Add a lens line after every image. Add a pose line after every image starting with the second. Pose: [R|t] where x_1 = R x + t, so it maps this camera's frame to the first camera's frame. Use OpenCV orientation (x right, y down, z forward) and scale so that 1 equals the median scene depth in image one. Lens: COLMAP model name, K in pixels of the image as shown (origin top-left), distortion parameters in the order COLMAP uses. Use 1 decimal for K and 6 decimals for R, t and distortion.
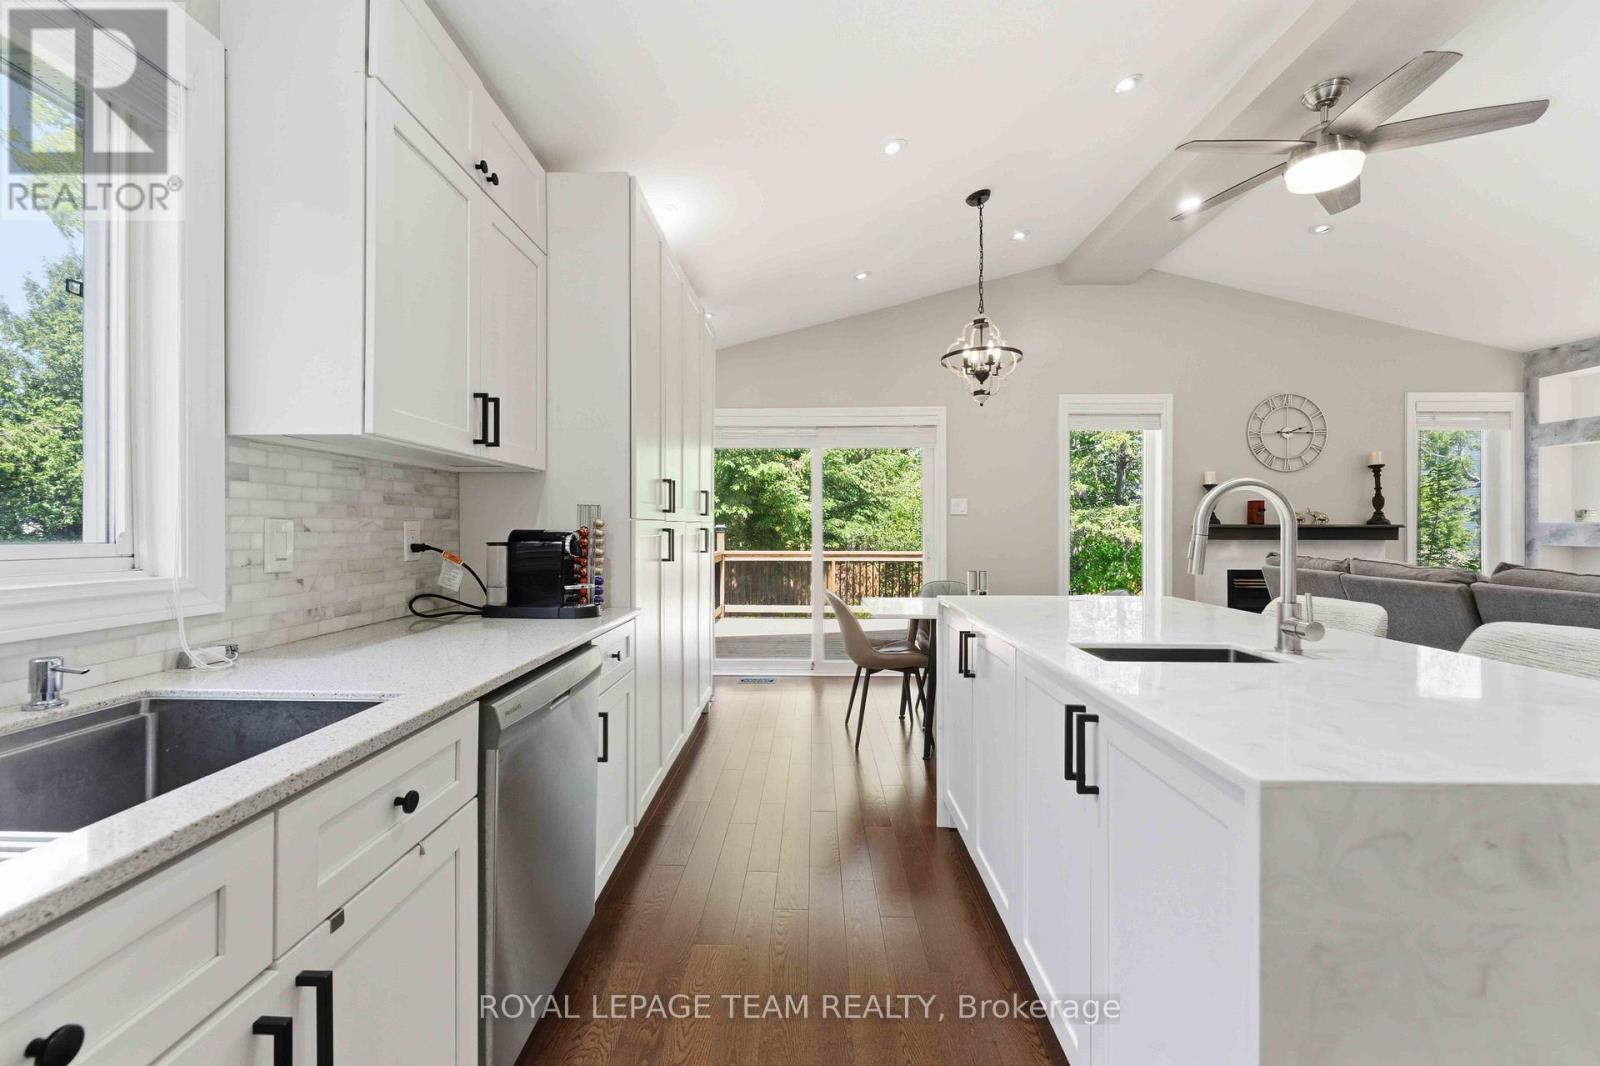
lens RADIAL K [[644.8, 0, 790.5], [0, 644.8, 531.0], [0, 0, 1]] dist [-0.007654, -0.000128]
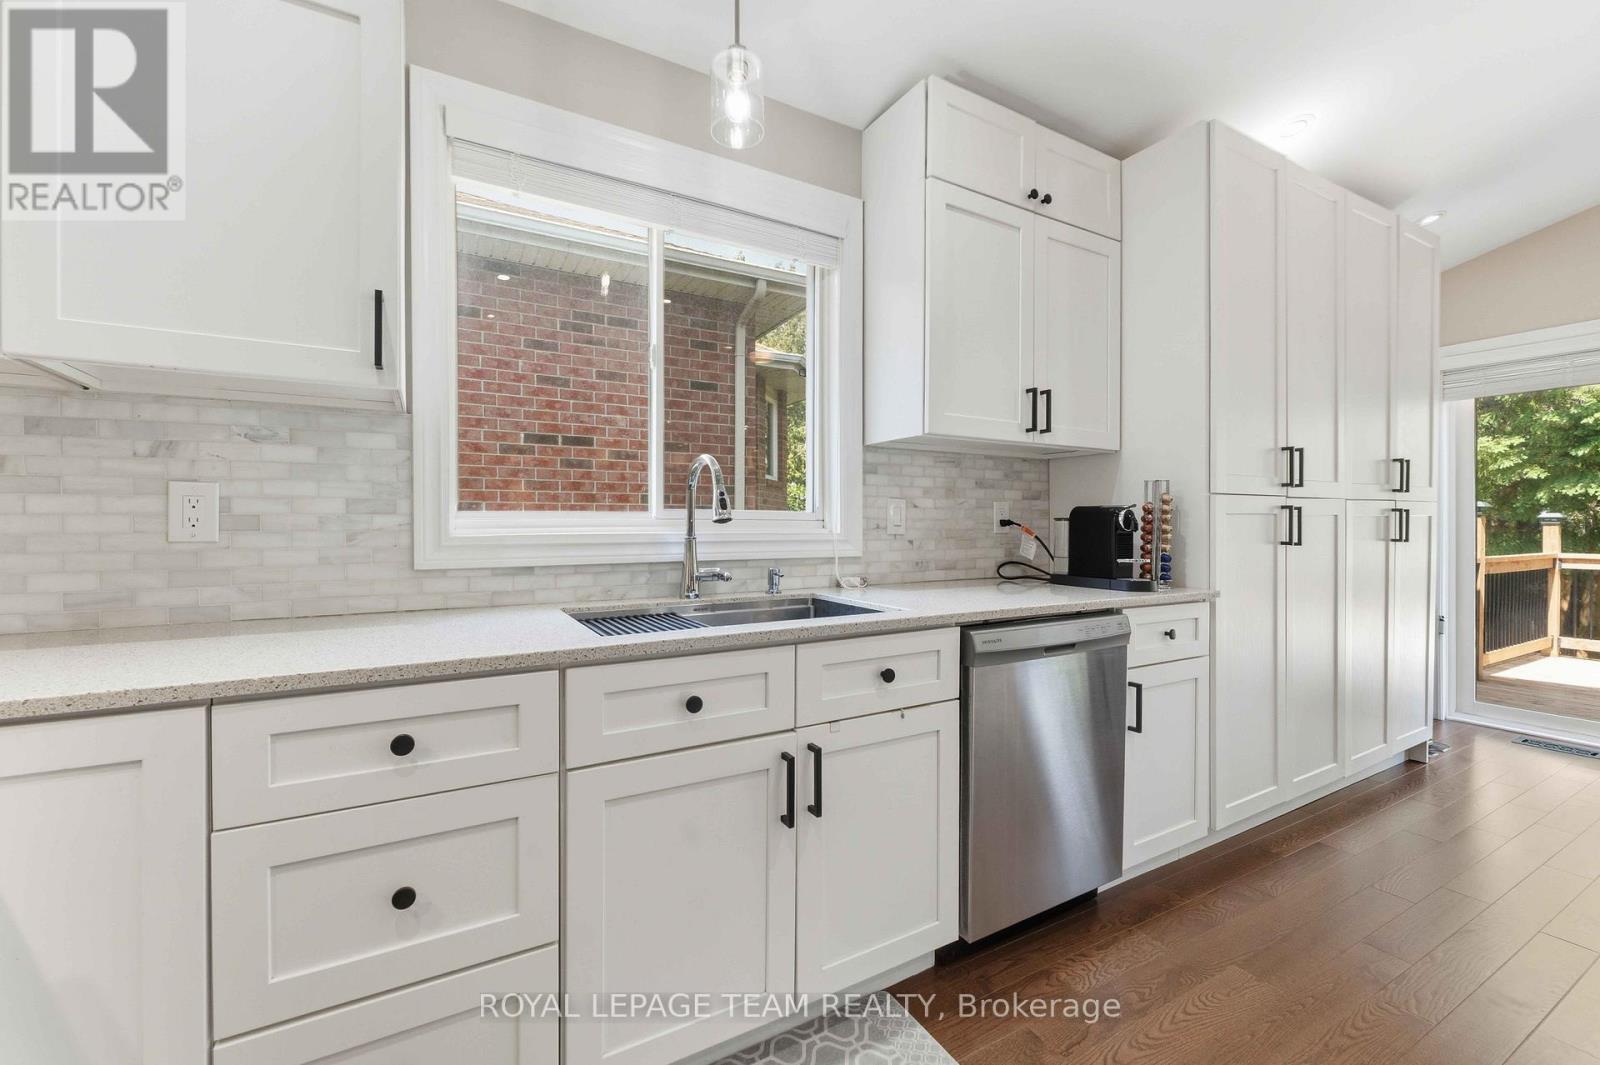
lens RADIAL K [[644.8, 0, 791.5], [0, 644.8, 531.3], [0, 0, 1]] dist [-0.007654, -0.000128]
pose [[0.515762, 0.007769, -0.856697, 0.303159], [-0.003194, 0.999969, 0.007145, 0.039727], [0.856726, -0.000949, 0.515771, 0.017409]]
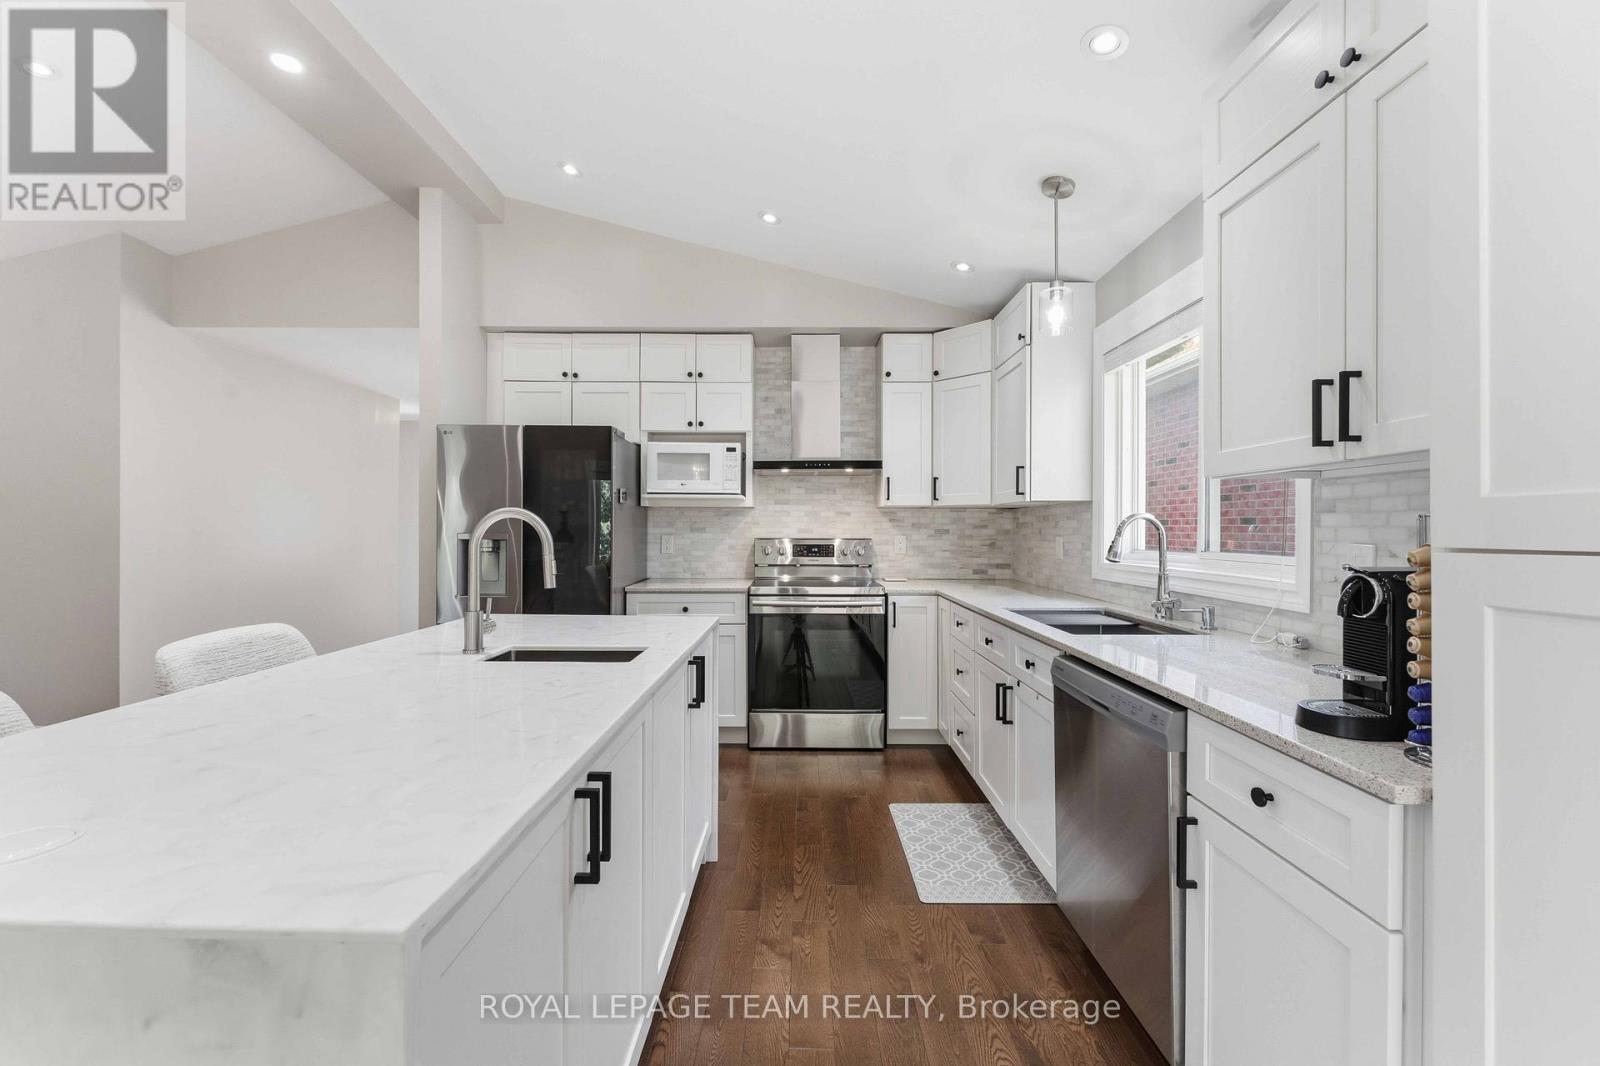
lens RADIAL K [[644.8, 0, 800.0], [0, 644.8, 528.3], [0, 0, 1]] dist [-0.007654, -0.000128]
pose [[-0.999055, -0.004651, -0.043209, 0.174178], [-0.005029, 0.999950, 0.008658, -0.042470], [0.043166, 0.008867, -0.999029, 1.735244]]
